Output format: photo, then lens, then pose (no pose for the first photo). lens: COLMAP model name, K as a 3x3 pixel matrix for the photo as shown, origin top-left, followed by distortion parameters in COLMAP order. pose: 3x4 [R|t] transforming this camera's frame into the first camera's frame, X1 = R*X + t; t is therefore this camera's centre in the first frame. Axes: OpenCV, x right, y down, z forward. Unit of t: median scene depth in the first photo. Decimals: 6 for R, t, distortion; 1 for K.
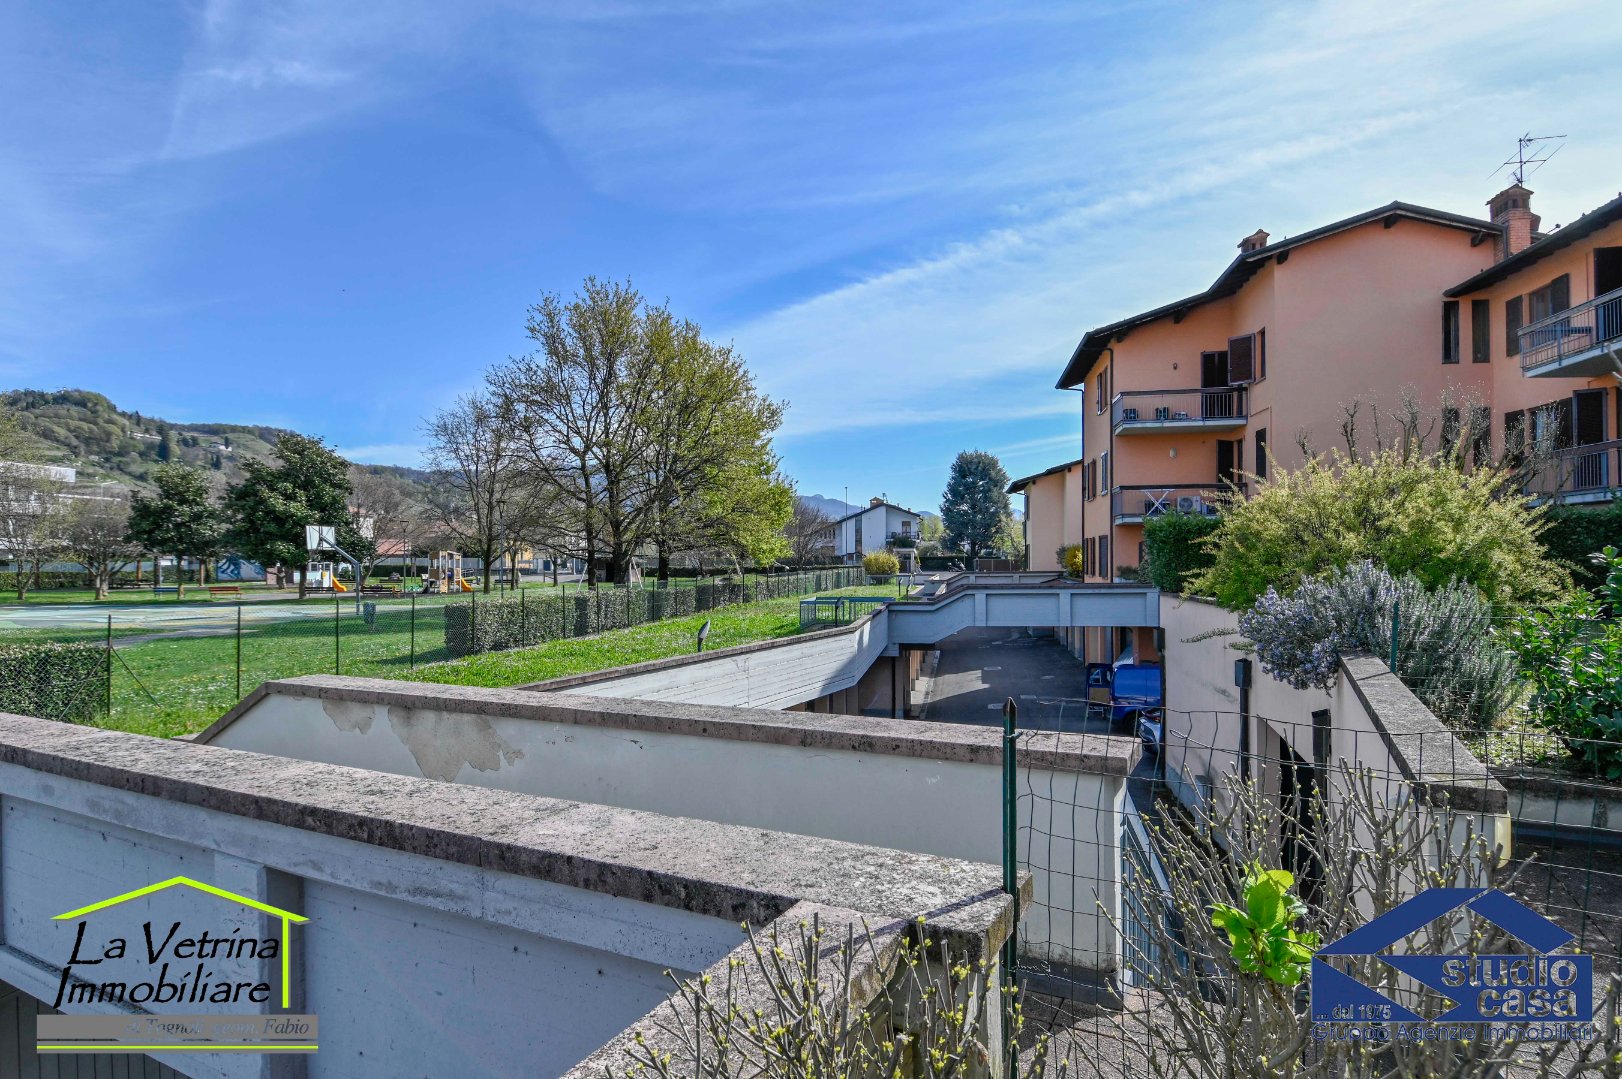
lens RADIAL K [[842.6, 0, 820.3], [0, 842.6, 547.8], [0, 0, 1]] dist [-0.018971, 0.000910]
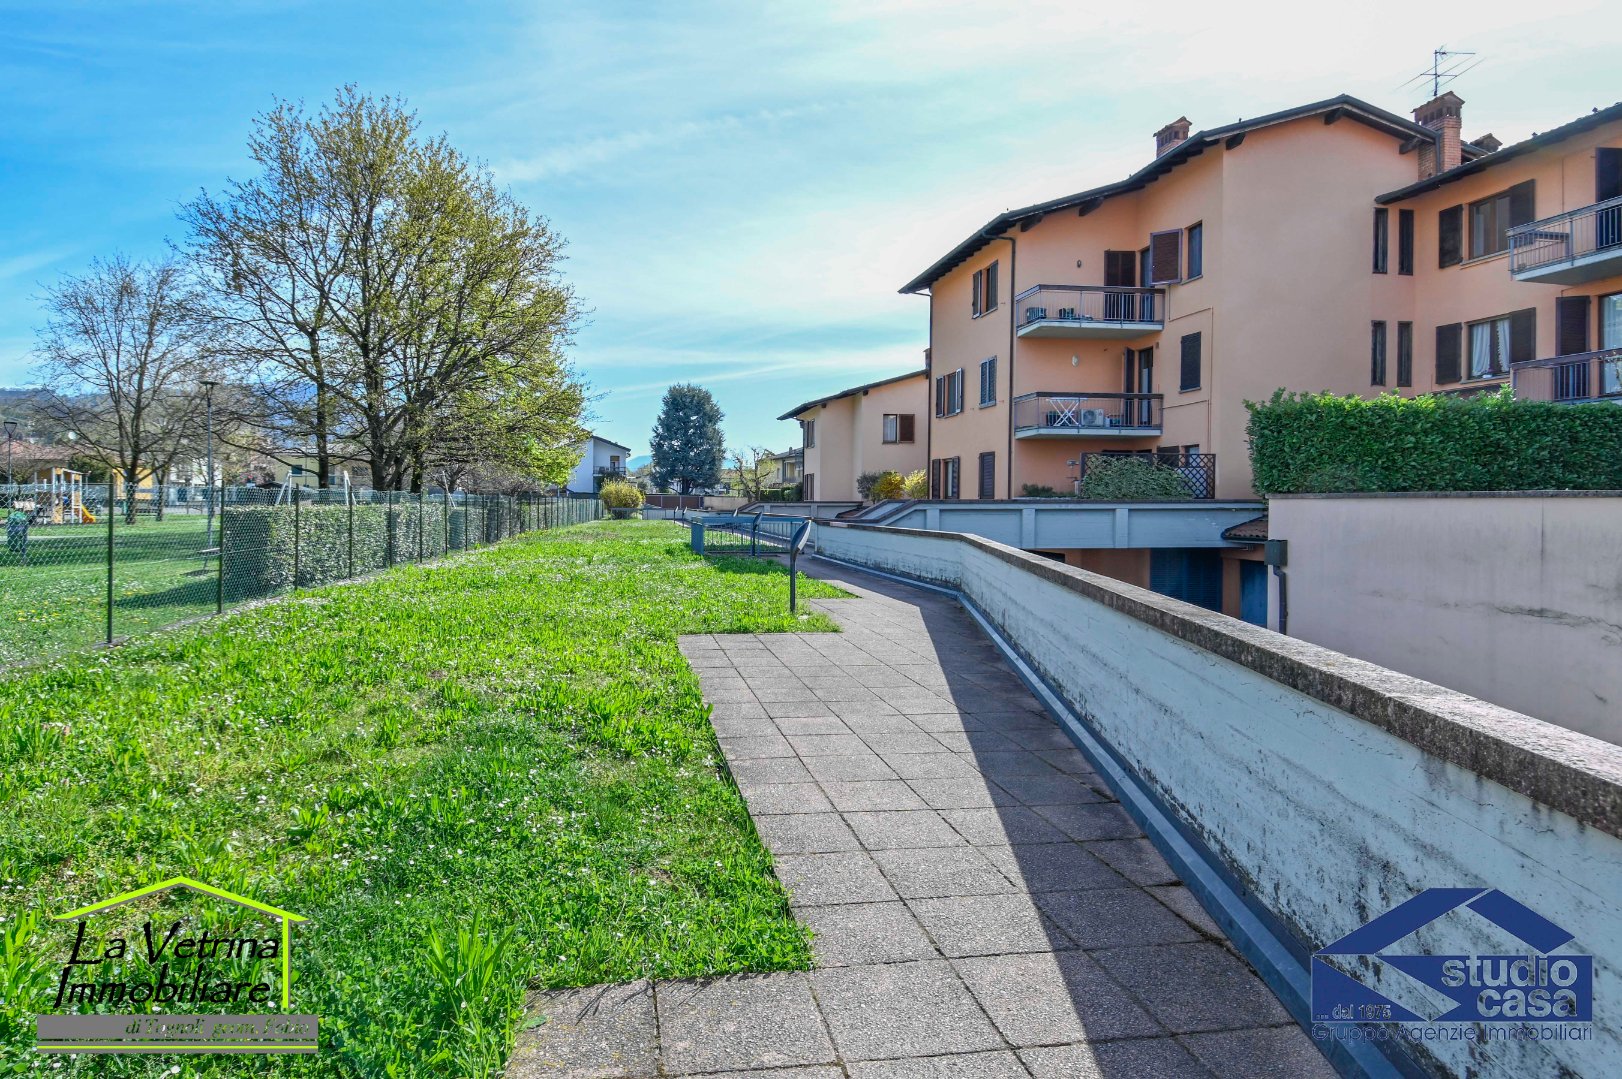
lens RADIAL K [[842.6, 0, 699.6], [0, 842.6, 498.6], [0, 0, 1]] dist [-0.018971, 0.000910]
pose [[0.959767, 0.015344, 0.280380, -0.215813], [-0.016403, 0.999864, 0.001430, 0.040856], [-0.280320, -0.005972, 0.959888, 0.253939]]
